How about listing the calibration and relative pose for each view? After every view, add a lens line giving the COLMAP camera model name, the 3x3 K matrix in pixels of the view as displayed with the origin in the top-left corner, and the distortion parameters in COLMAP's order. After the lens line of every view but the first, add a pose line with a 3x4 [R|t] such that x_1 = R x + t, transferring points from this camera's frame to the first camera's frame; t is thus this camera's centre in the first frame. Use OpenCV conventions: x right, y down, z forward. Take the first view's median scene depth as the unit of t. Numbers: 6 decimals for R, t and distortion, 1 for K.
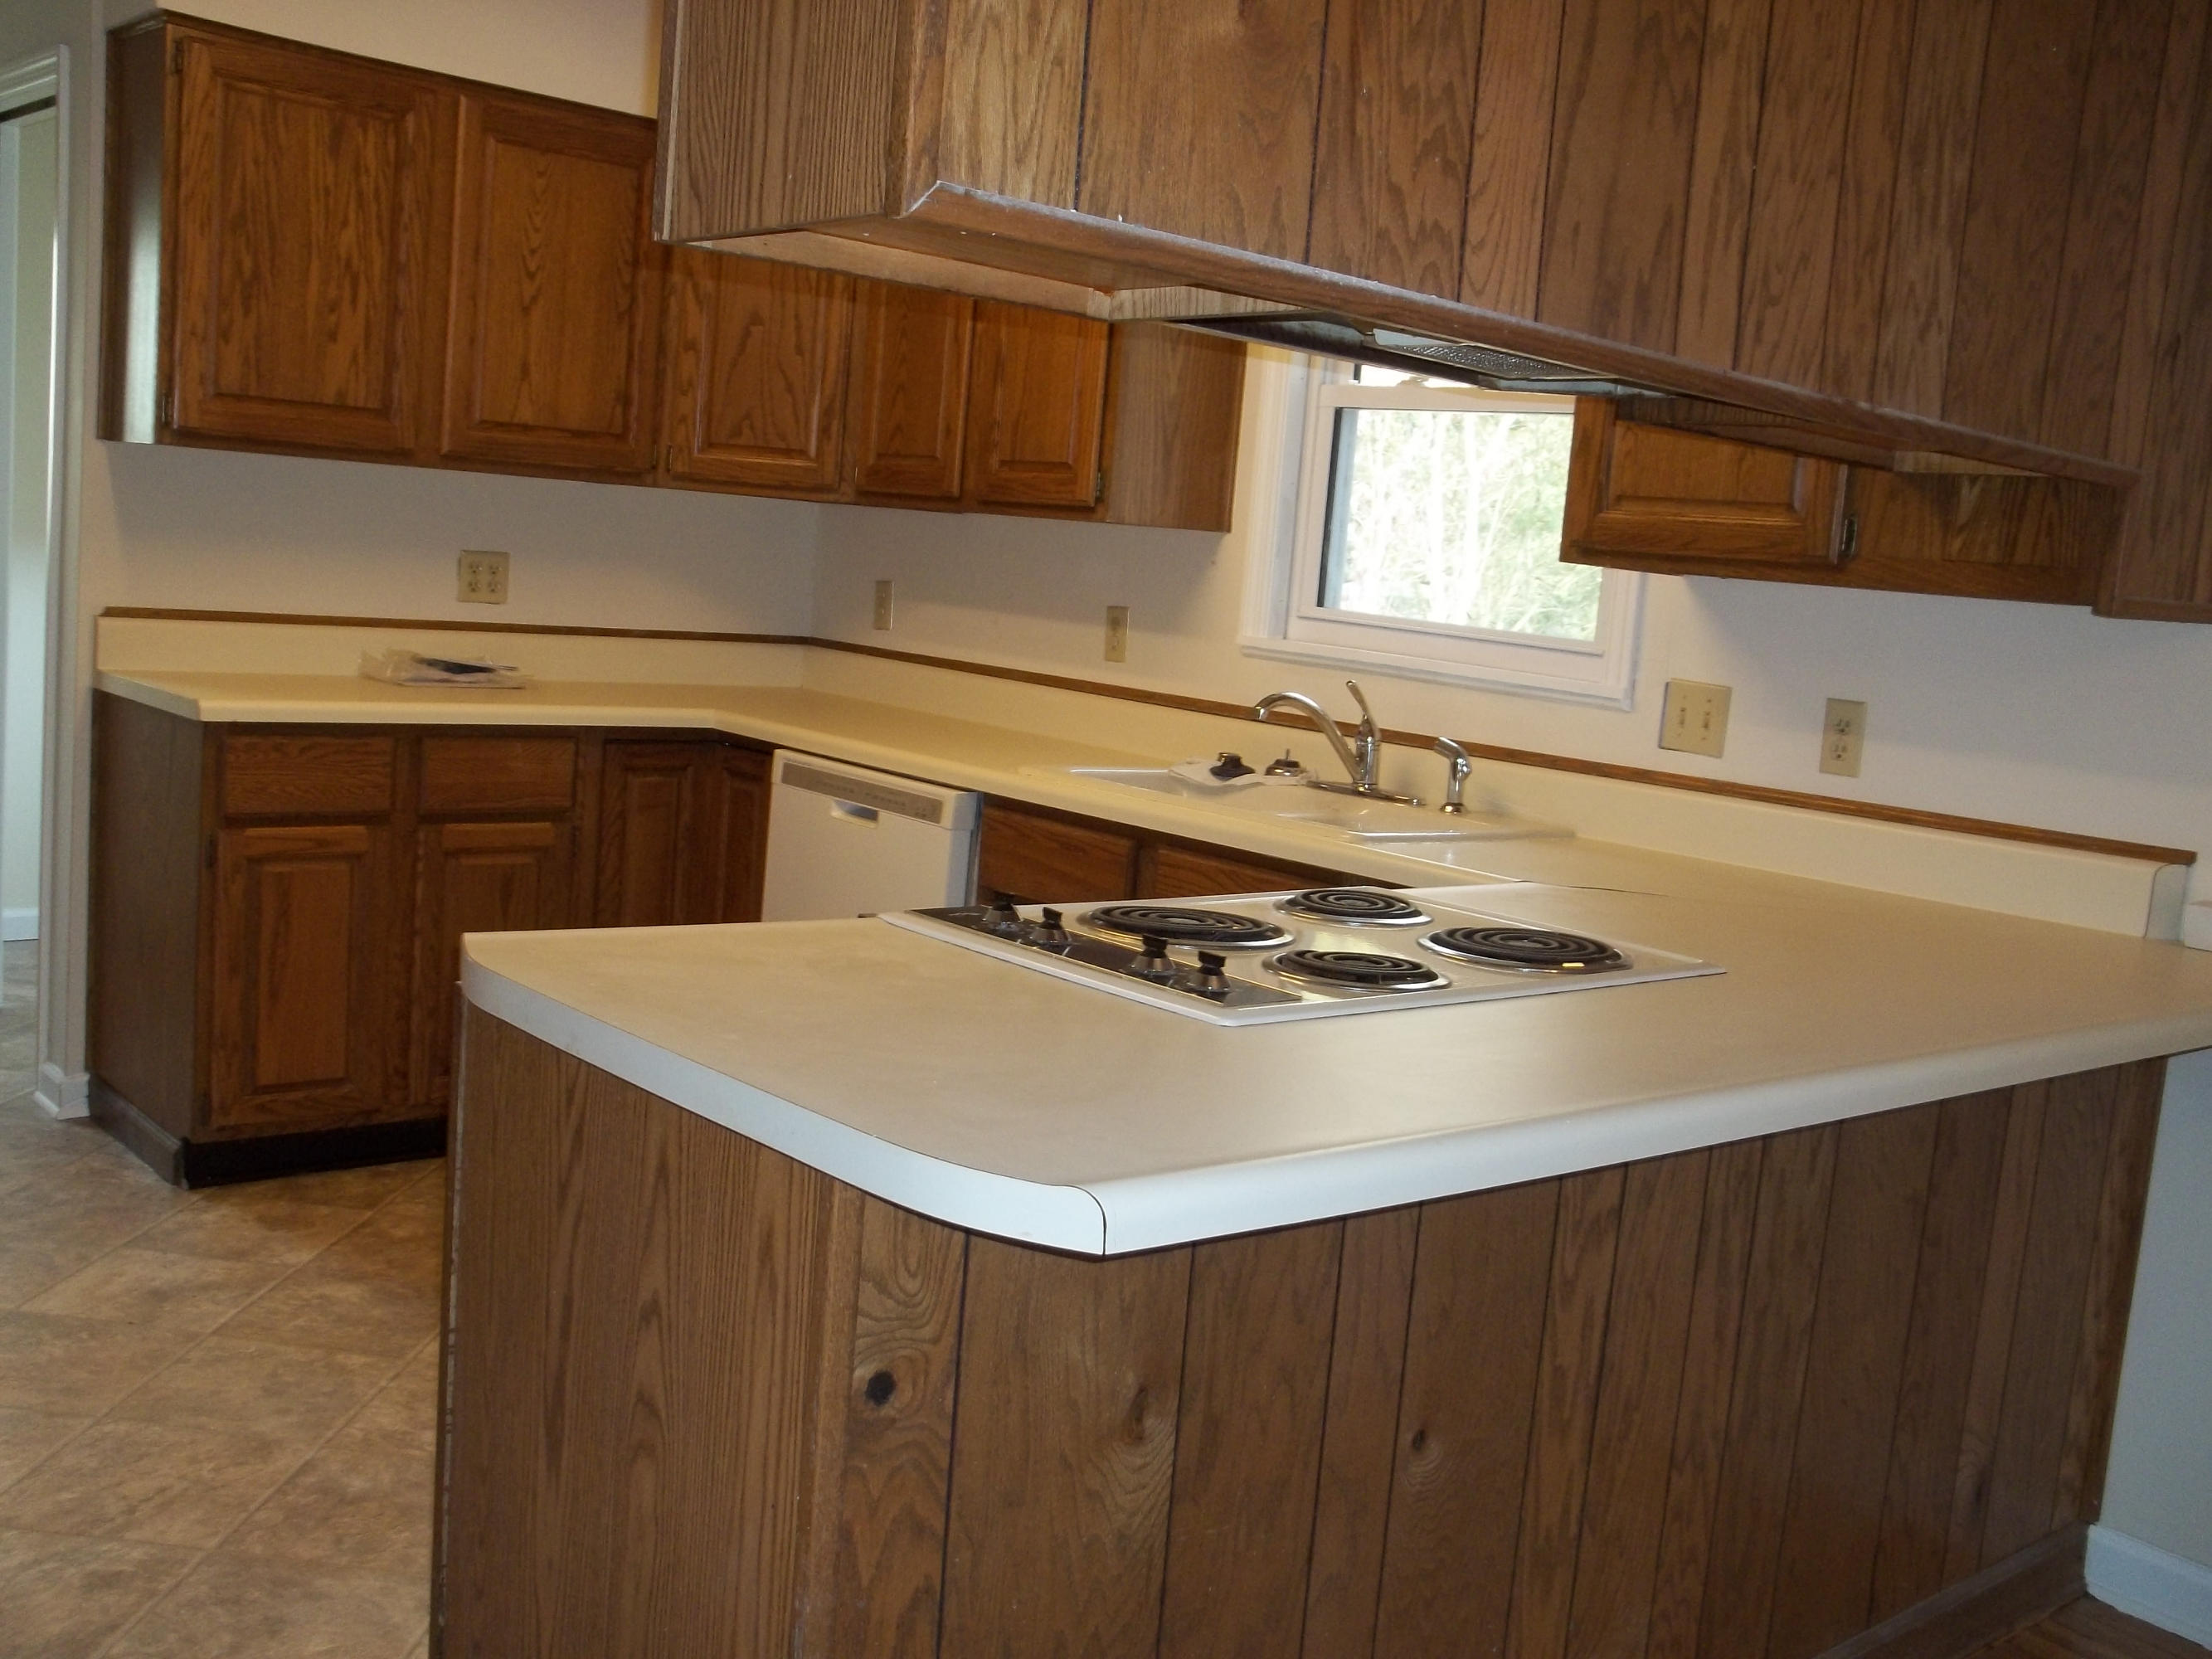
lens RADIAL K [[2188.3, 0, 1106.0], [0, 2188.3, 829.5], [0, 0, 1]] dist [-0.113277, 0.190698]
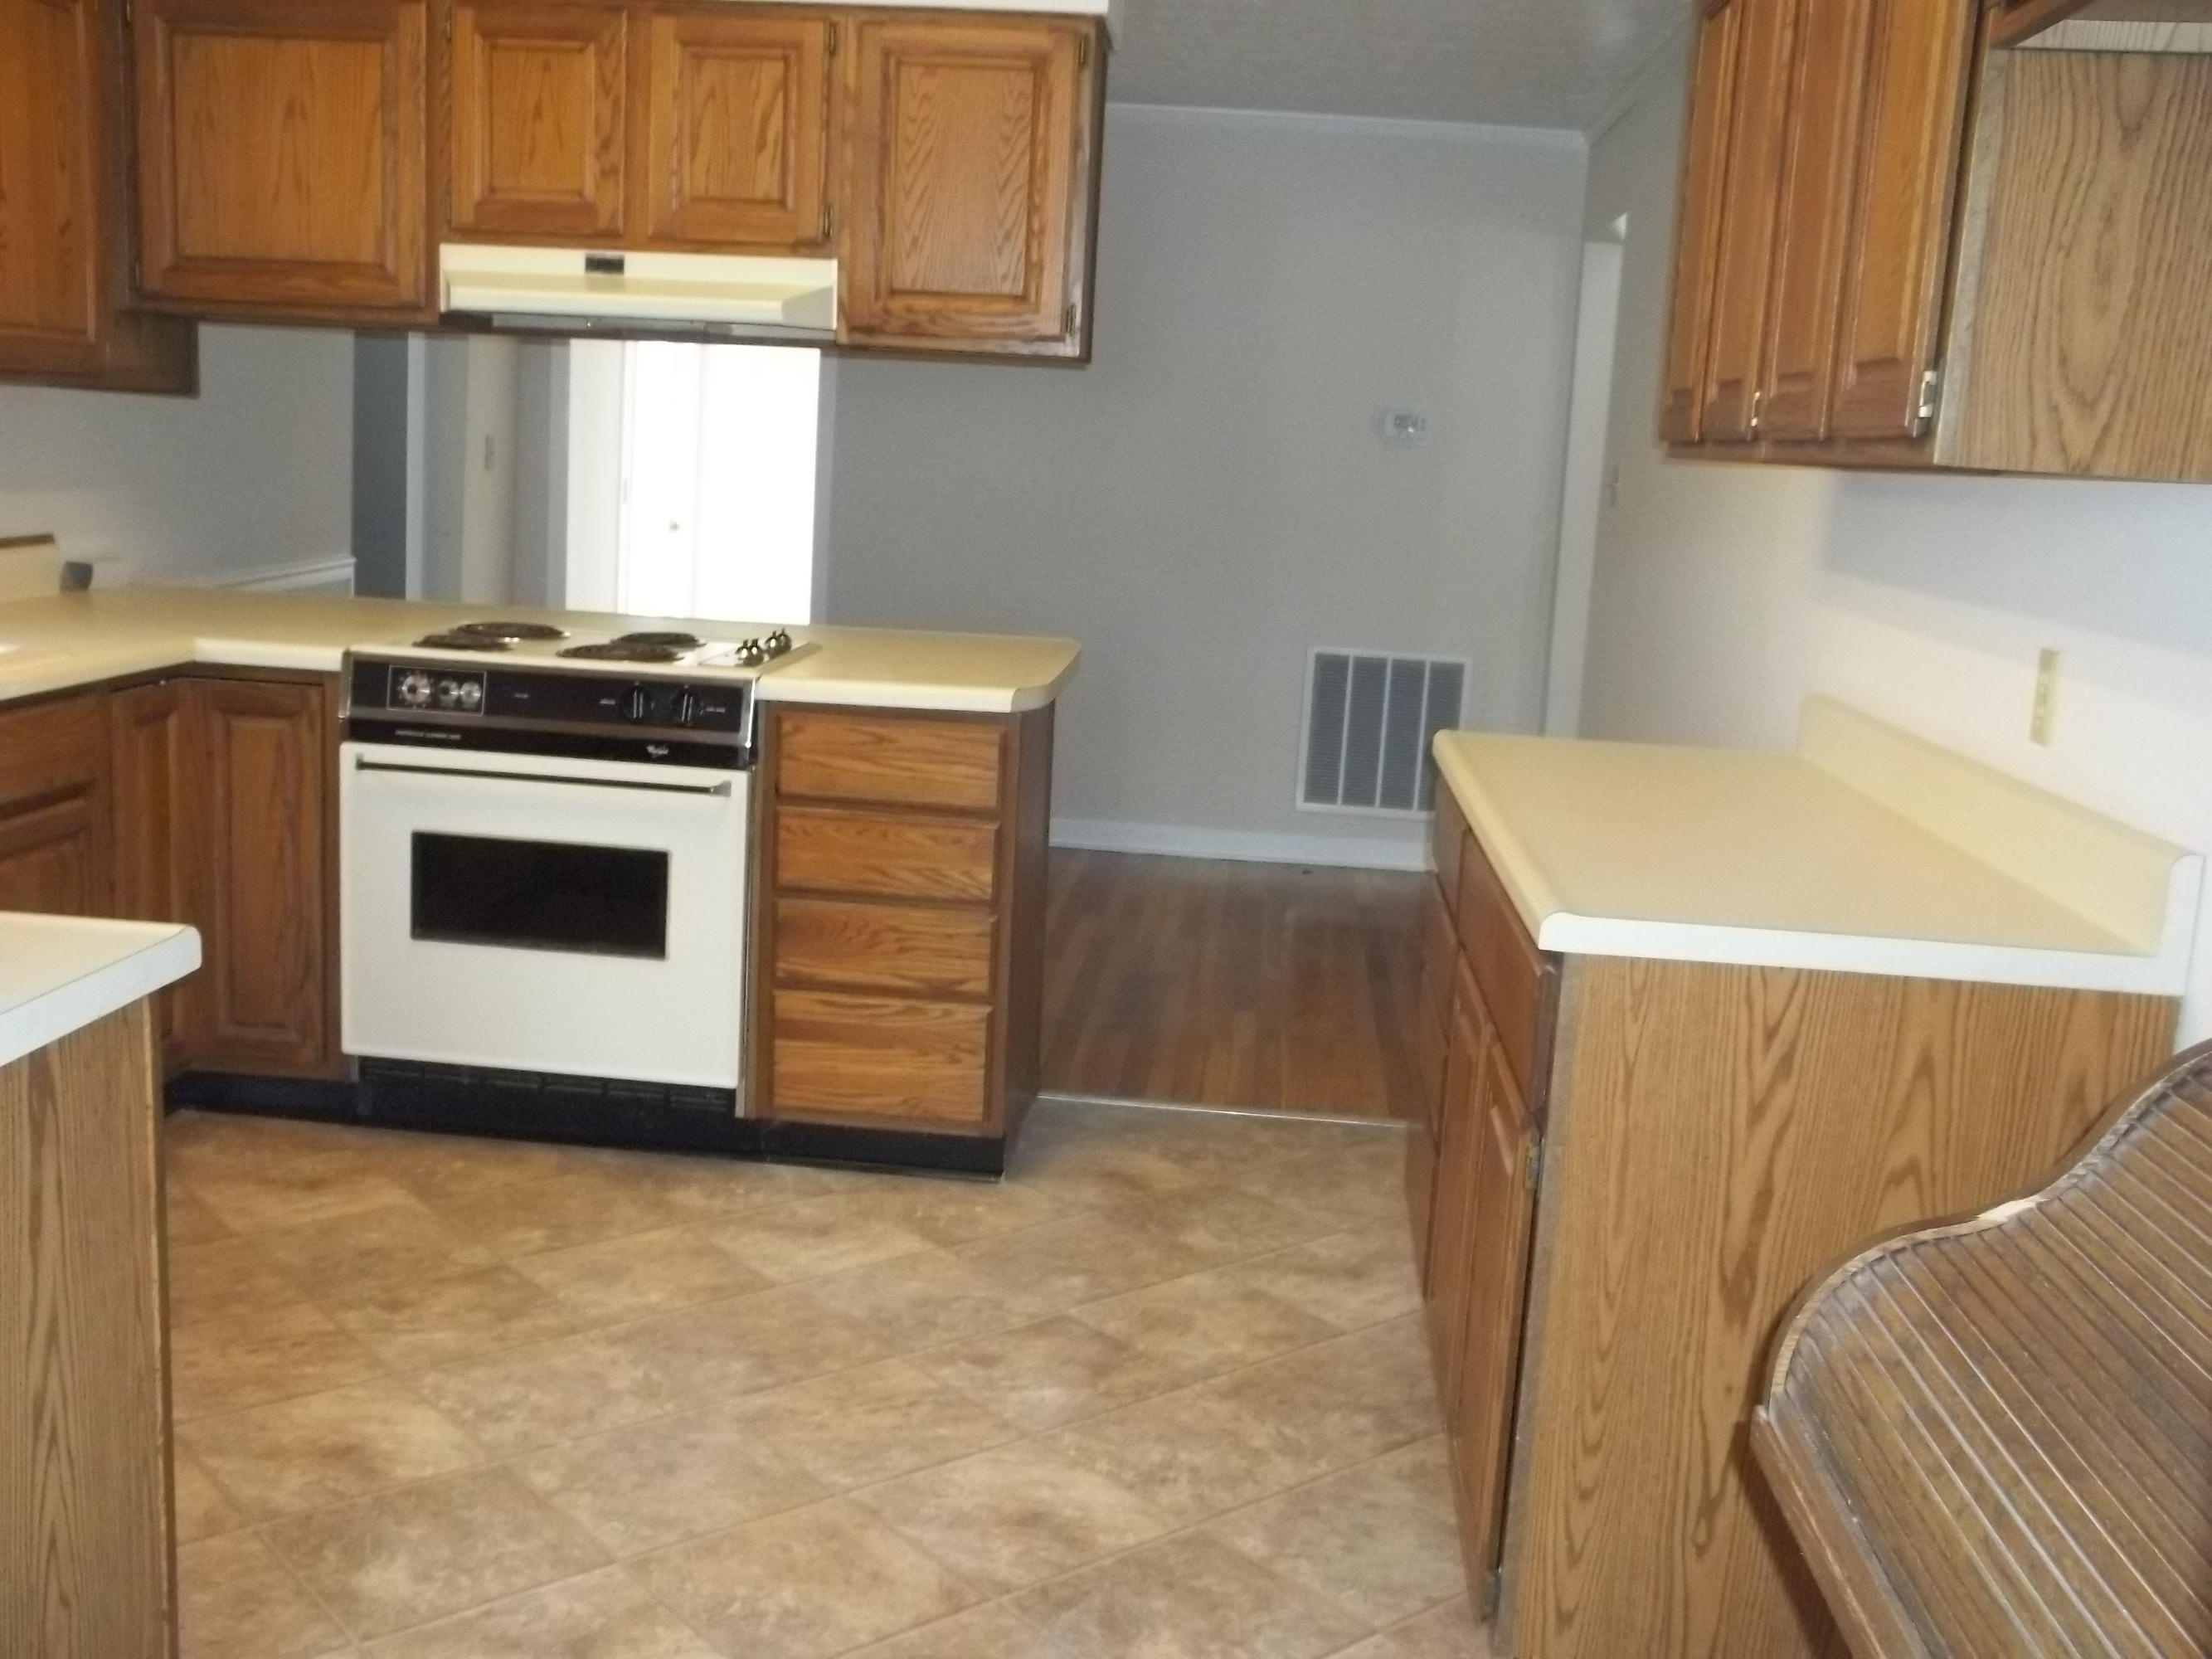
lens RADIAL K [[2188.3, 0, 1106.0], [0, 2188.3, 829.5], [0, 0, 1]] dist [-0.113277, 0.190698]
pose [[-0.694383, -0.249830, 0.674846, -0.941296], [-0.023258, 0.945102, 0.325947, -0.257094], [-0.719230, 0.210636, -0.662073, 1.258271]]
